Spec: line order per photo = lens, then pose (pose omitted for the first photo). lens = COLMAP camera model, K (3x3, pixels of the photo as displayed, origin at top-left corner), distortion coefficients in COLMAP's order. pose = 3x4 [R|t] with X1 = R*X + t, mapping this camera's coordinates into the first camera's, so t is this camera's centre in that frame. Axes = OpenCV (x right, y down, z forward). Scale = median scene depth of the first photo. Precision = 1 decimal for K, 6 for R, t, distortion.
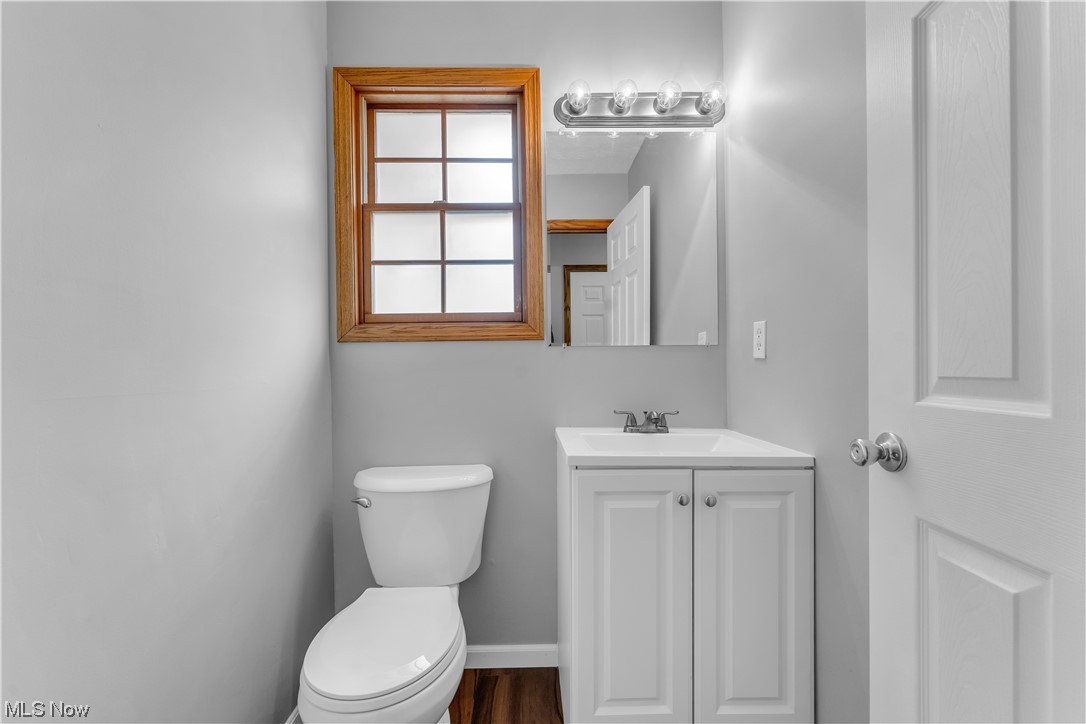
lens RADIAL K [[437.3, 0, 535.6], [0, 437.3, 369.2], [0, 0, 1]] dist [-0.001963, 0.000486]
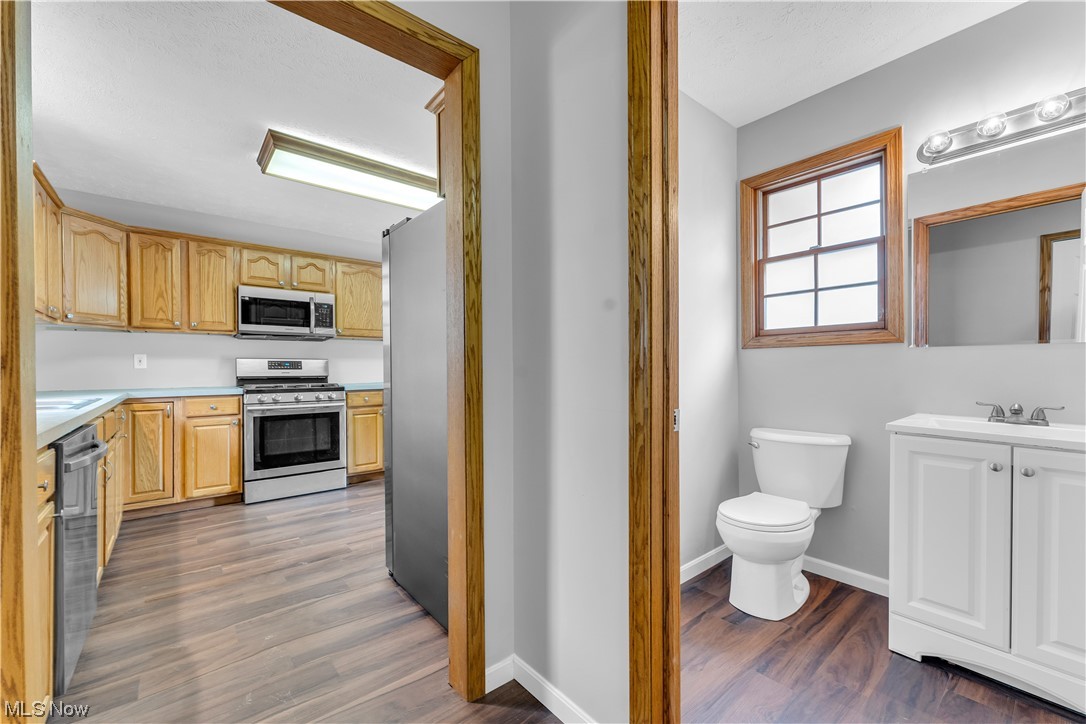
lens RADIAL K [[437.3, 0, 538.8], [0, 437.3, 369.2], [0, 0, 1]] dist [-0.001963, 0.000486]
pose [[0.620022, 0.010354, -0.784516, 0.348690], [-0.002118, 0.999931, 0.011523, -0.002525], [0.784582, -0.005483, 0.620001, -0.591606]]
